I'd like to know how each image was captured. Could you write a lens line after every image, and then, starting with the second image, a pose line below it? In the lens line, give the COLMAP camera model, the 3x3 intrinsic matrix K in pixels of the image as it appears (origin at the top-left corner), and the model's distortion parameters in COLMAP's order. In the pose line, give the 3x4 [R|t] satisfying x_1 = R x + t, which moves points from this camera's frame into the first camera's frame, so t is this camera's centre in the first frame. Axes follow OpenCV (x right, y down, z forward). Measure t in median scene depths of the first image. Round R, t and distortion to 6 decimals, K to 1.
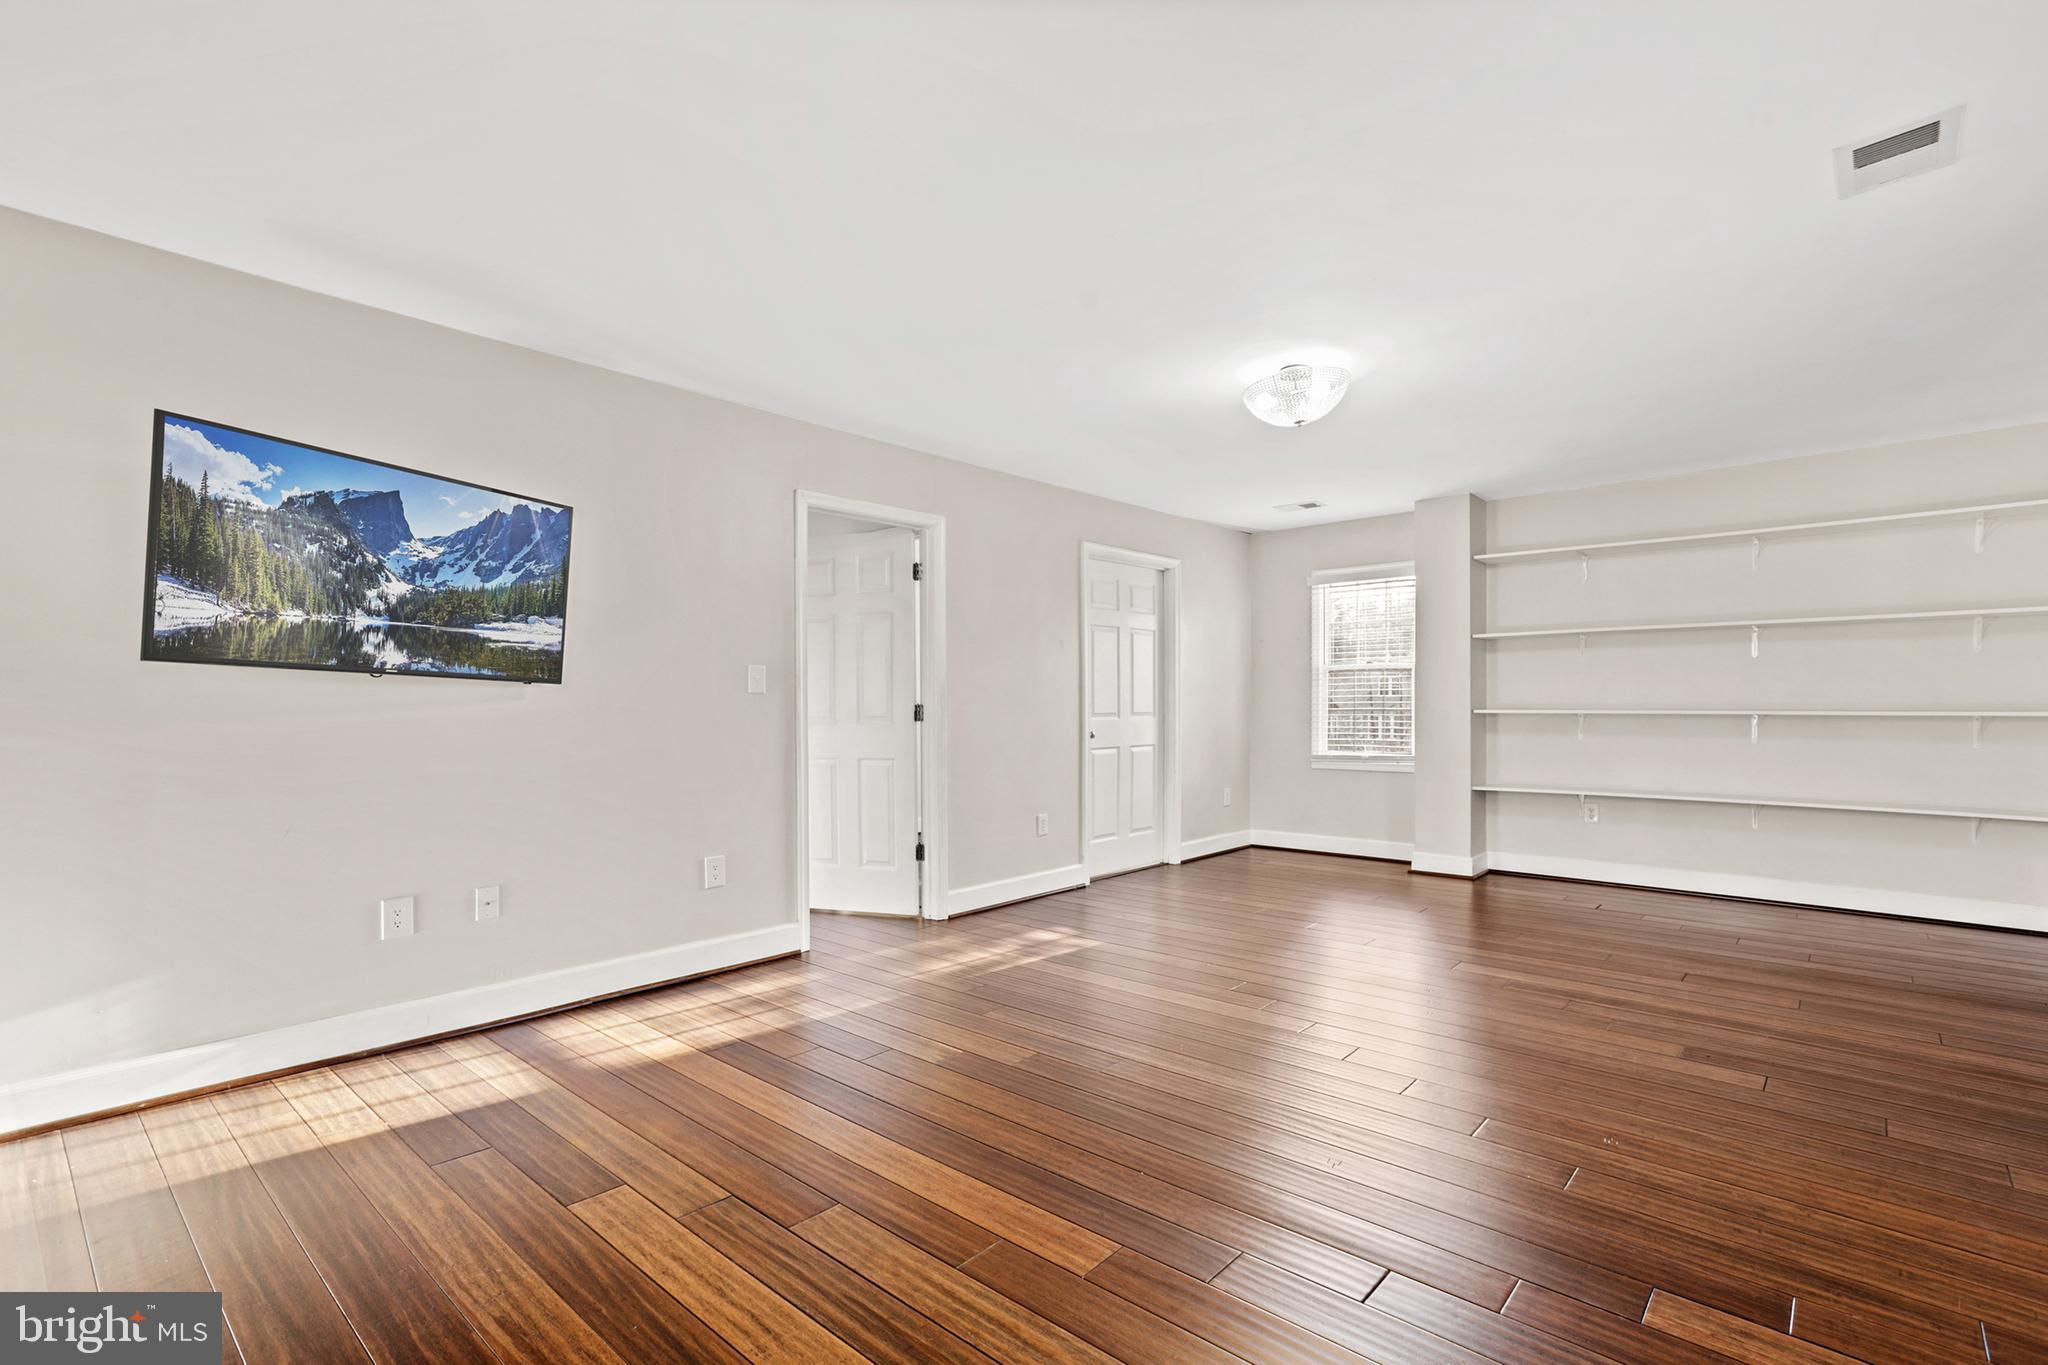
lens RADIAL K [[920.2, 0, 1024.0], [0, 920.2, 682.5], [0, 0, 1]] dist [-0.017858, 0.029271]
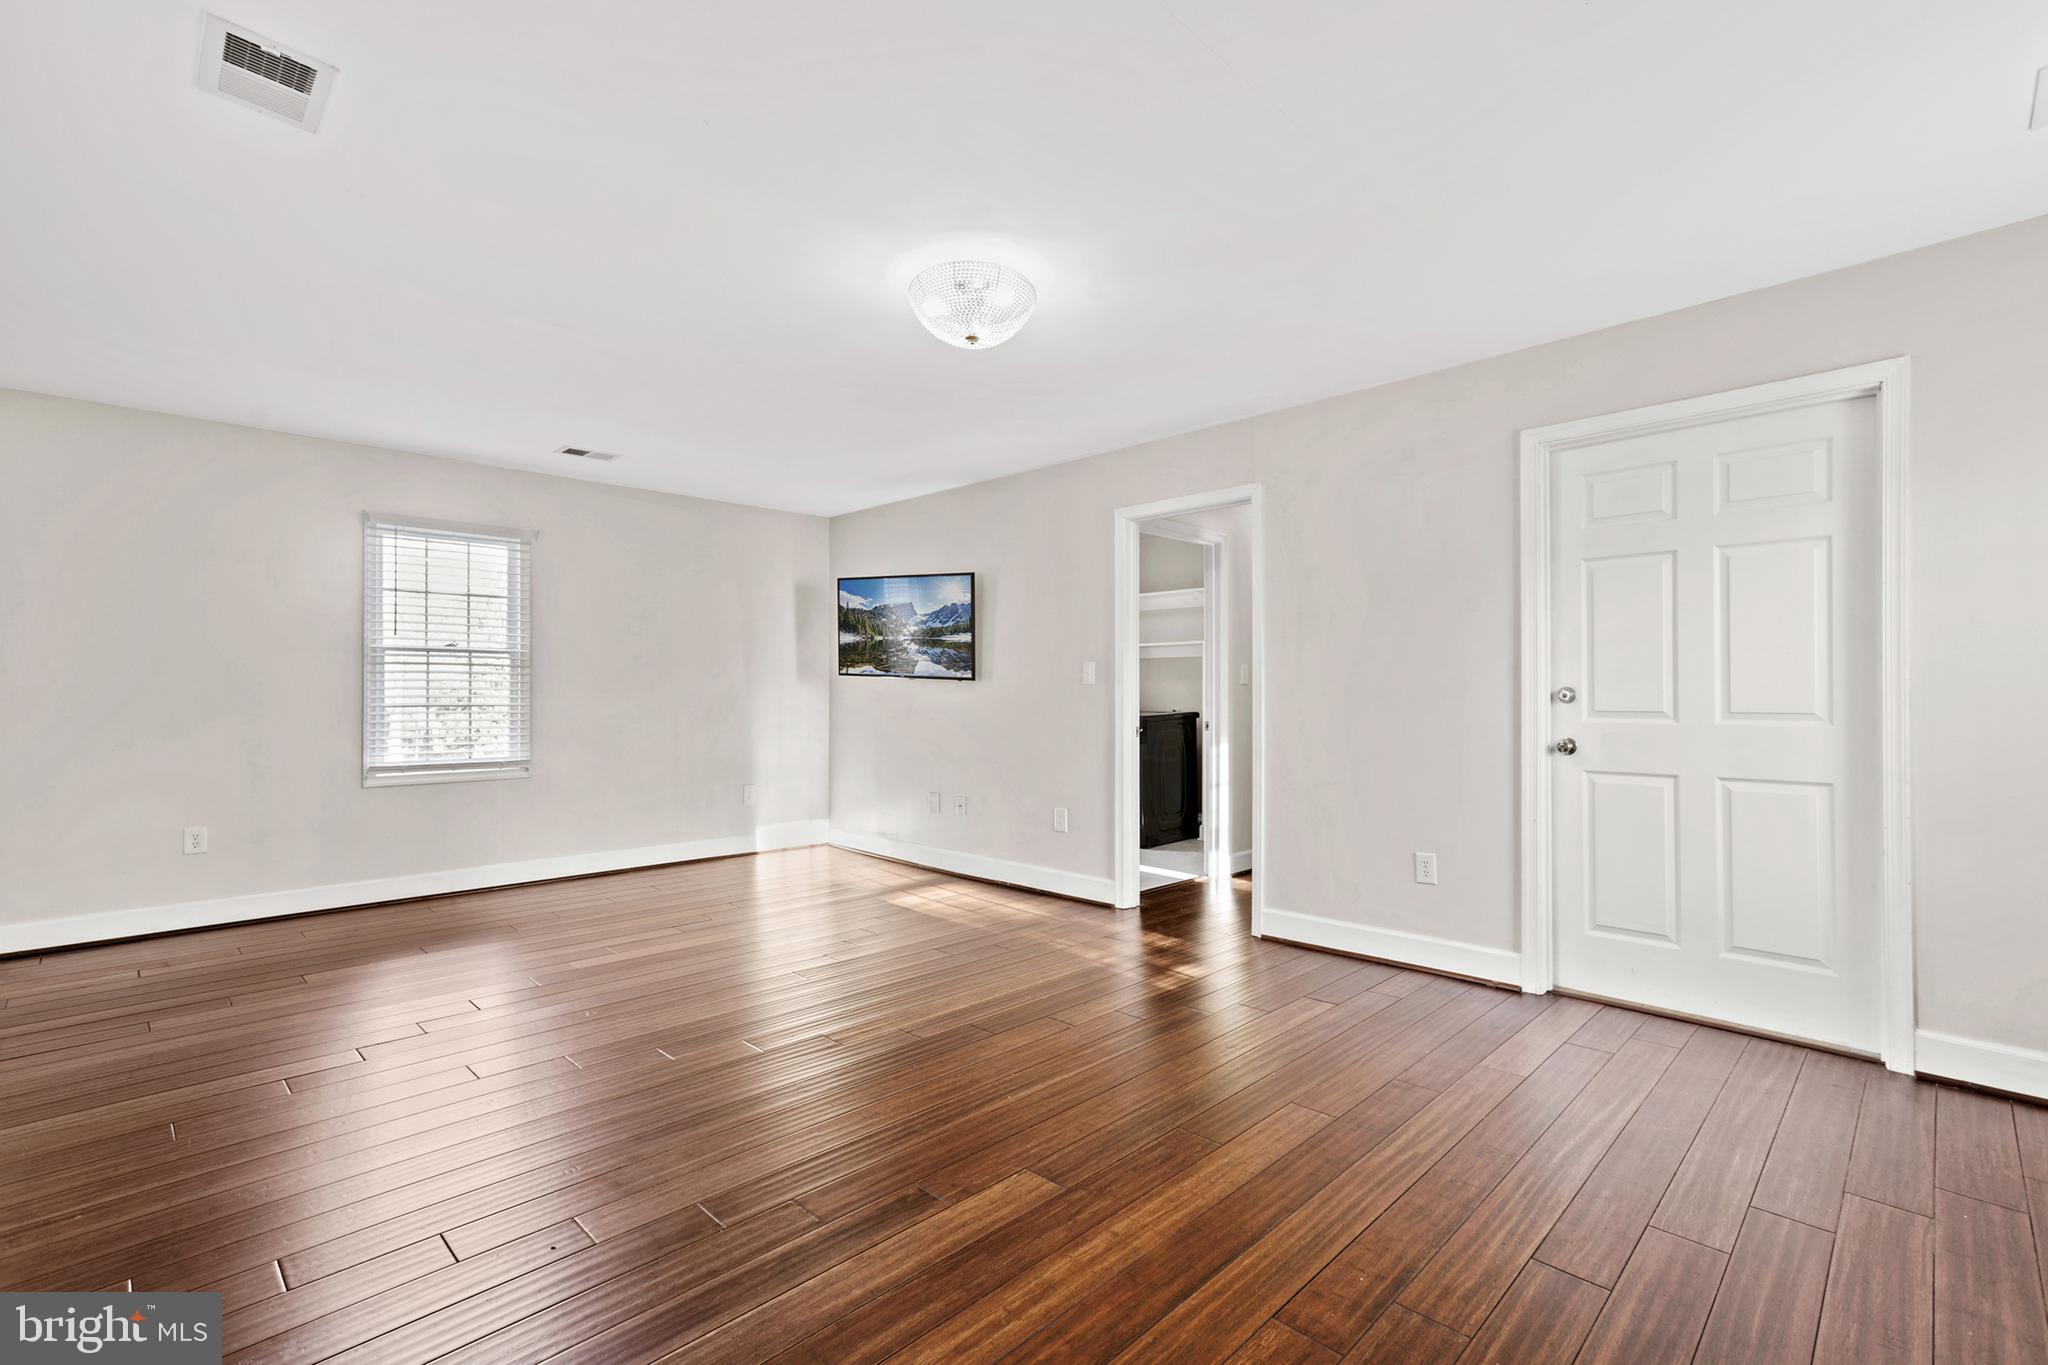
lens RADIAL K [[920.2, 0, 1024.0], [0, 920.2, 682.5], [0, 0, 1]] dist [-0.017858, 0.029271]
pose [[-0.041260, -0.008046, -0.999116, 0.992963], [0.020966, 0.999740, -0.008917, 0.017926], [0.998928, -0.021316, -0.041081, 0.989900]]
